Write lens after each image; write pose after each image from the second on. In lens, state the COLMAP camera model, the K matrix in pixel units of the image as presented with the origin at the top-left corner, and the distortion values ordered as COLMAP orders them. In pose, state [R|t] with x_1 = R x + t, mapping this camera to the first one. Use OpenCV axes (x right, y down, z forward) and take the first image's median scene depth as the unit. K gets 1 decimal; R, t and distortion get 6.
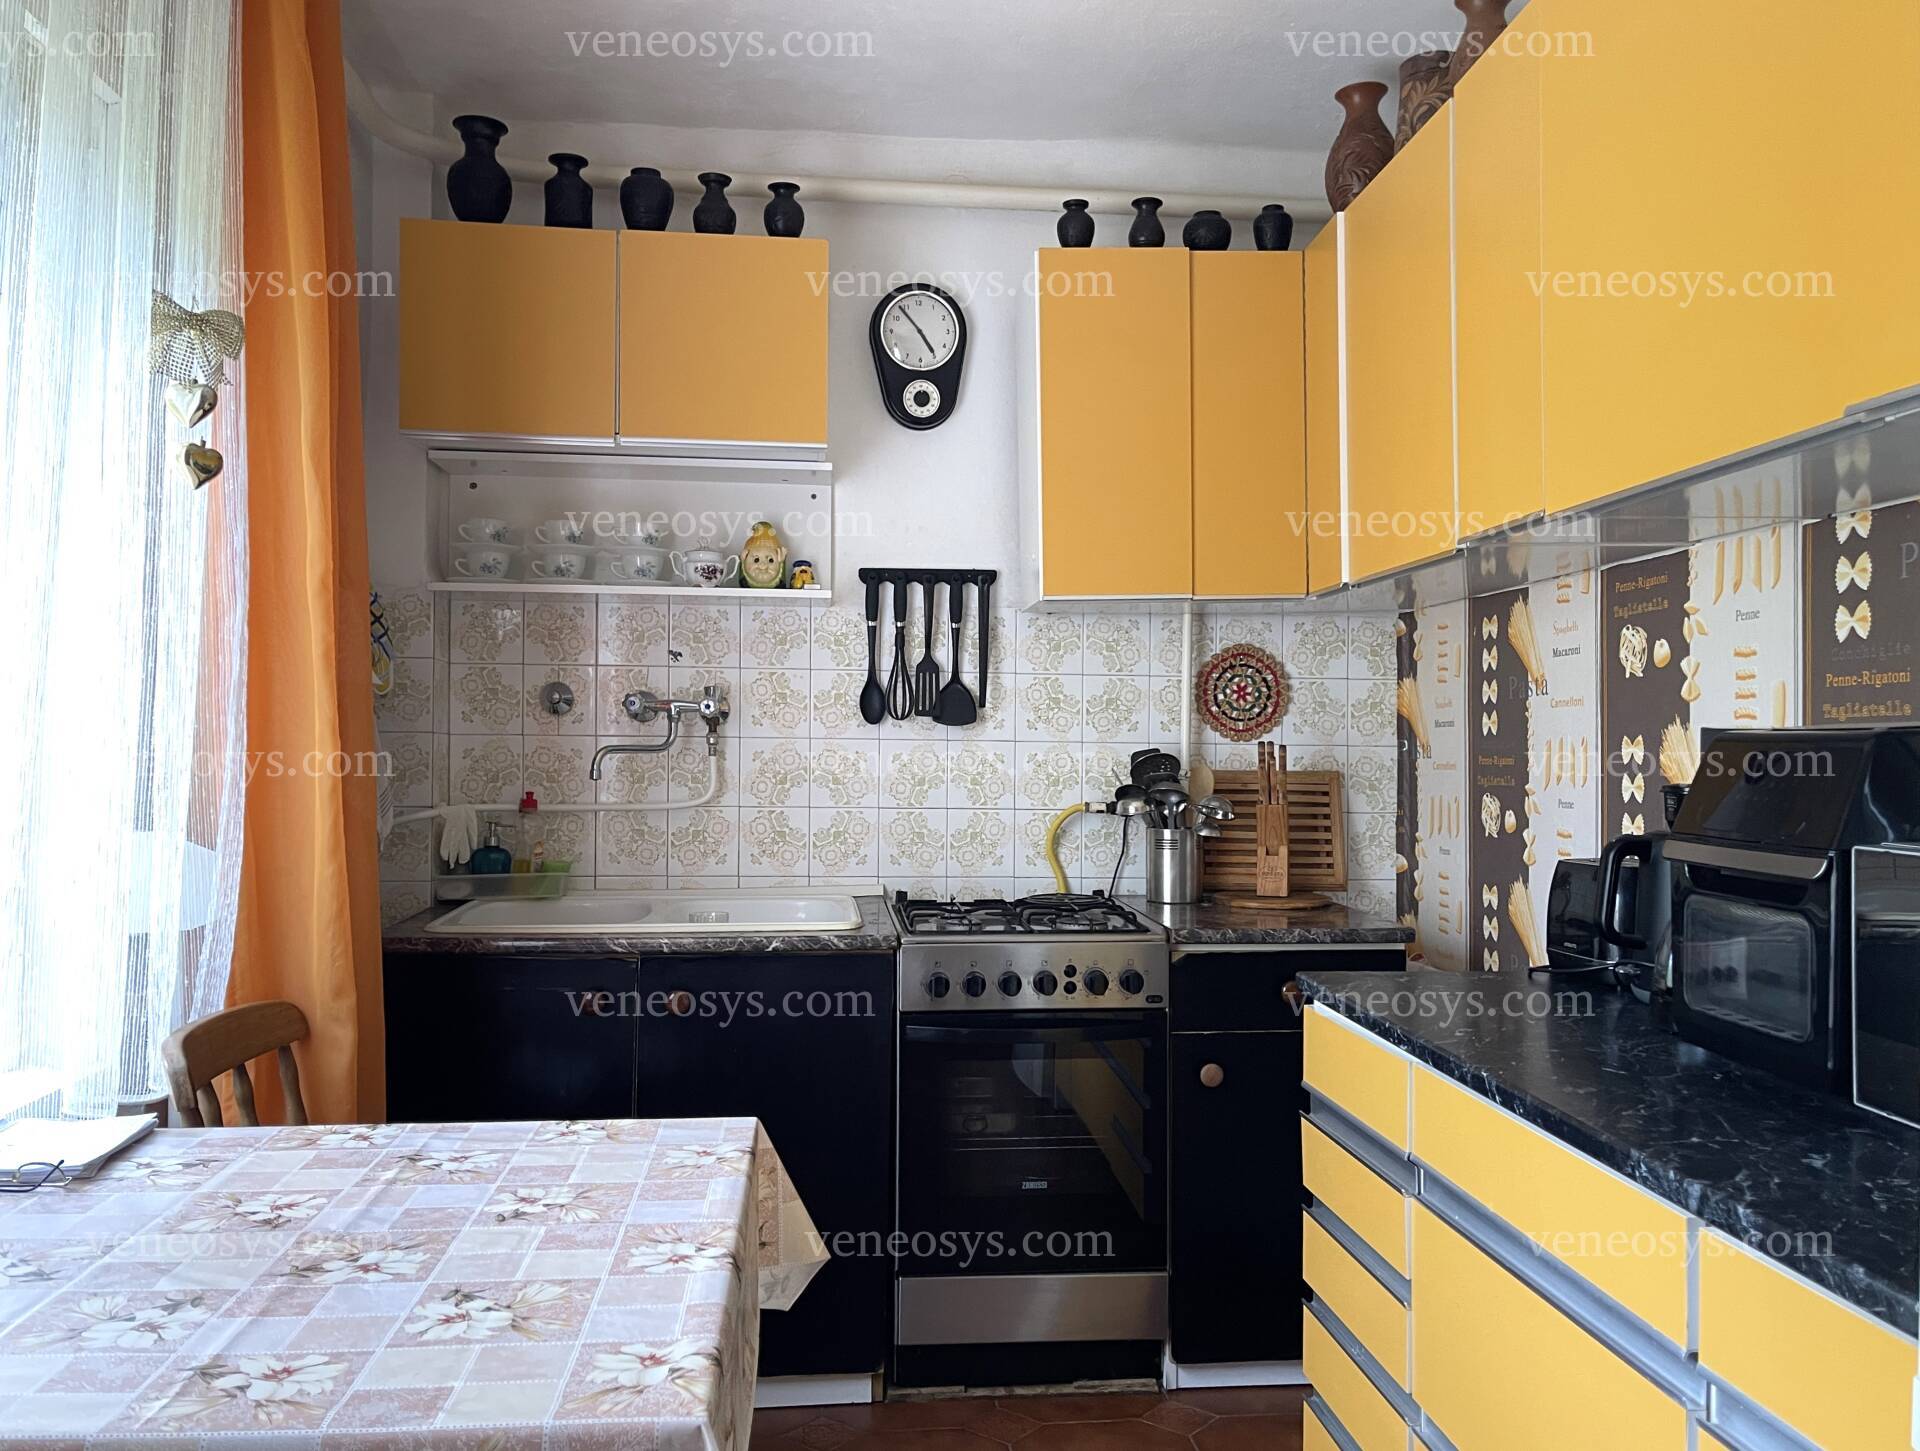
lens RADIAL K [[1507.9, 0, 958.5], [0, 1507.9, 734.9], [0, 0, 1]] dist [0.064656, -0.094588]
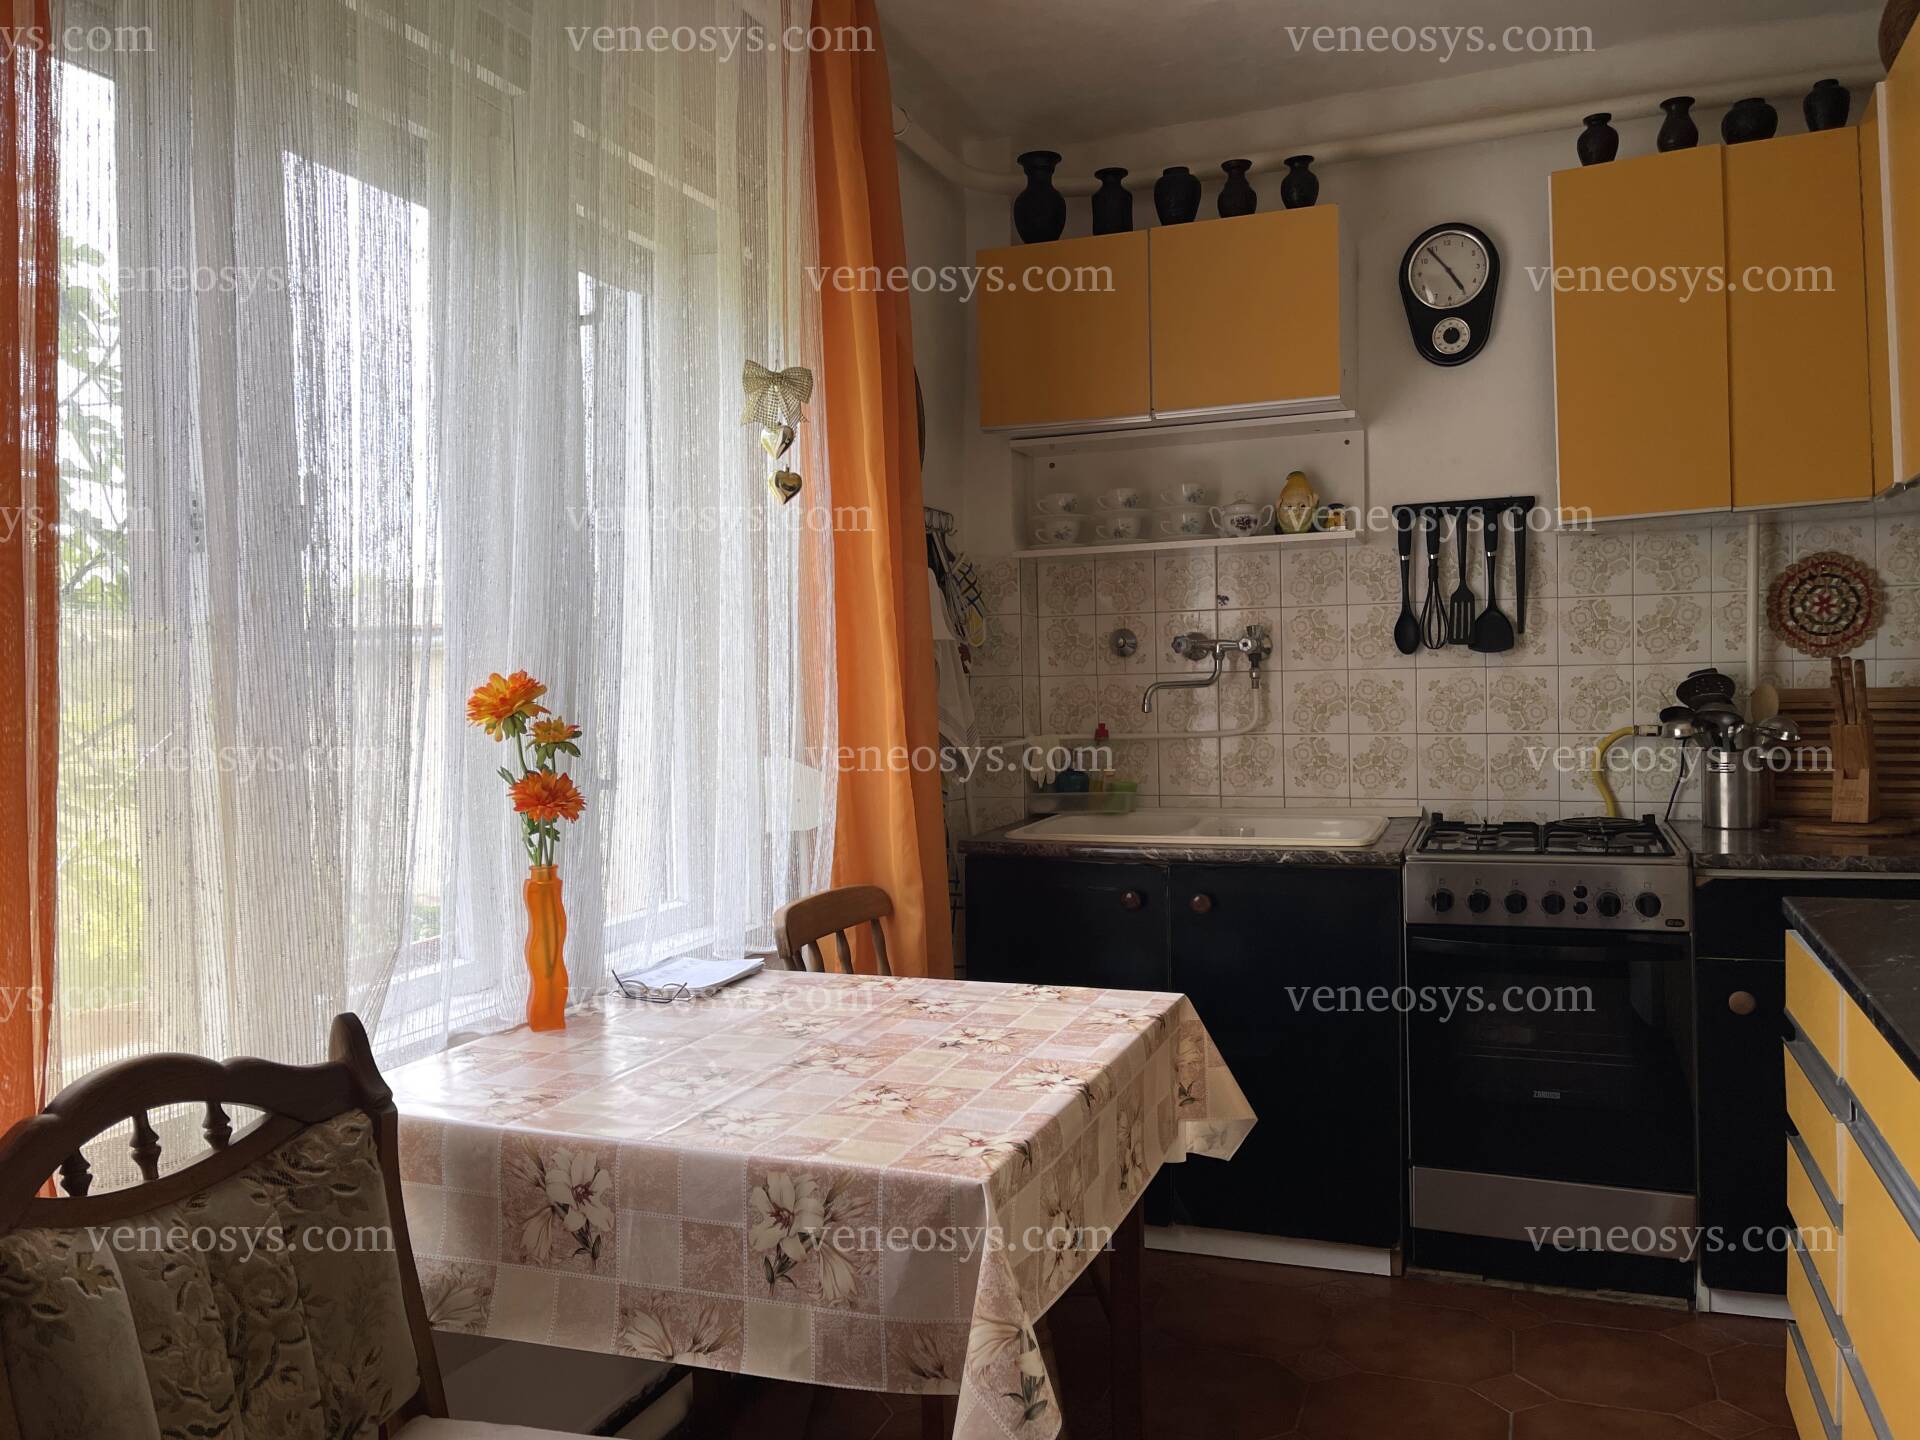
lens RADIAL K [[1451.0, 0, 962.4], [0, 1451.0, 729.3], [0, 0, 1]] dist [0.062341, -0.094144]
pose [[0.890759, -0.014421, -0.454247, 0.134260], [0.033991, 0.998811, 0.034945, -0.000981], [0.453202, -0.046568, 0.890190, -0.051090]]
